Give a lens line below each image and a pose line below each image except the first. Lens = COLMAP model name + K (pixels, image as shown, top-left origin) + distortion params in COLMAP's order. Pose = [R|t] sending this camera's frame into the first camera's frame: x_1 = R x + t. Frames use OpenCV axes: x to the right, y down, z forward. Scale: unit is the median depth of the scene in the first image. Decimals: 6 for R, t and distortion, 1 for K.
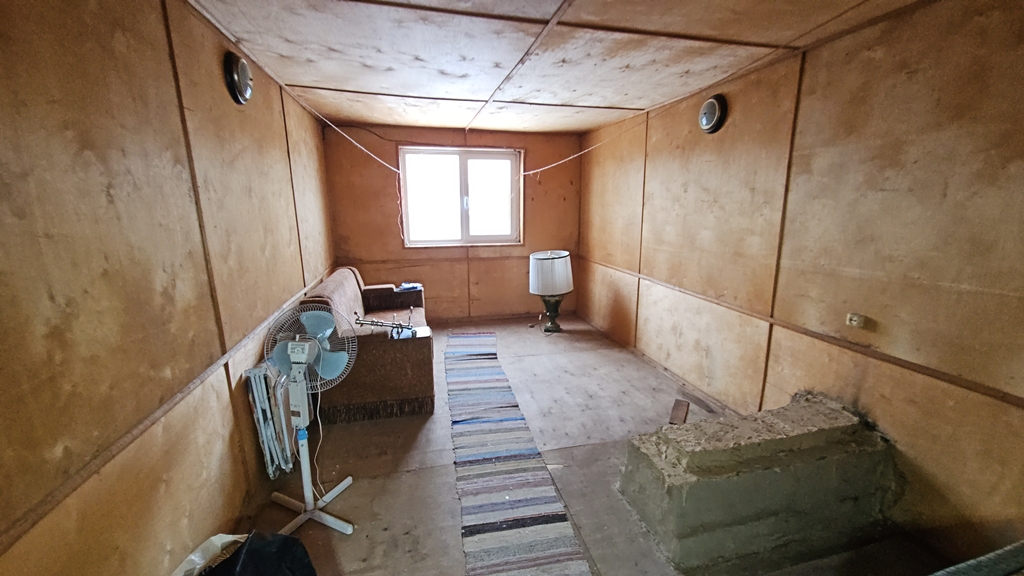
lens RADIAL K [[417.8, 0, 512.3], [0, 417.8, 288.5], [0, 0, 1]] dist [-0.008895, 0.000085]
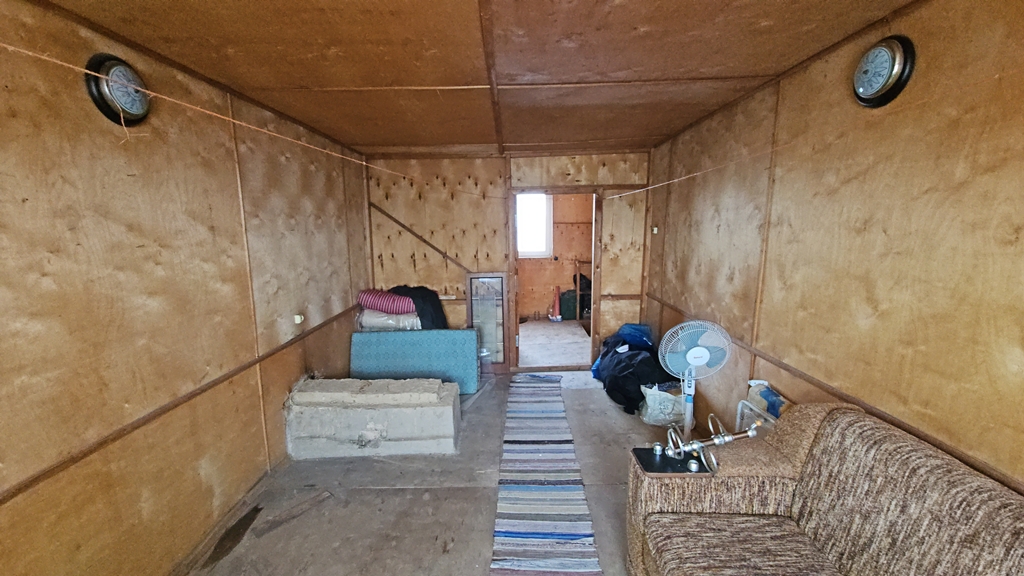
lens RADIAL K [[417.8, 0, 509.5], [0, 417.8, 291.5], [0, 0, 1]] dist [-0.008895, 0.000085]
pose [[-0.973280, -0.015131, 0.229123, -0.197792], [0.068307, 0.933577, 0.351807, -0.423180], [-0.219227, 0.358057, -0.907598, 1.899839]]
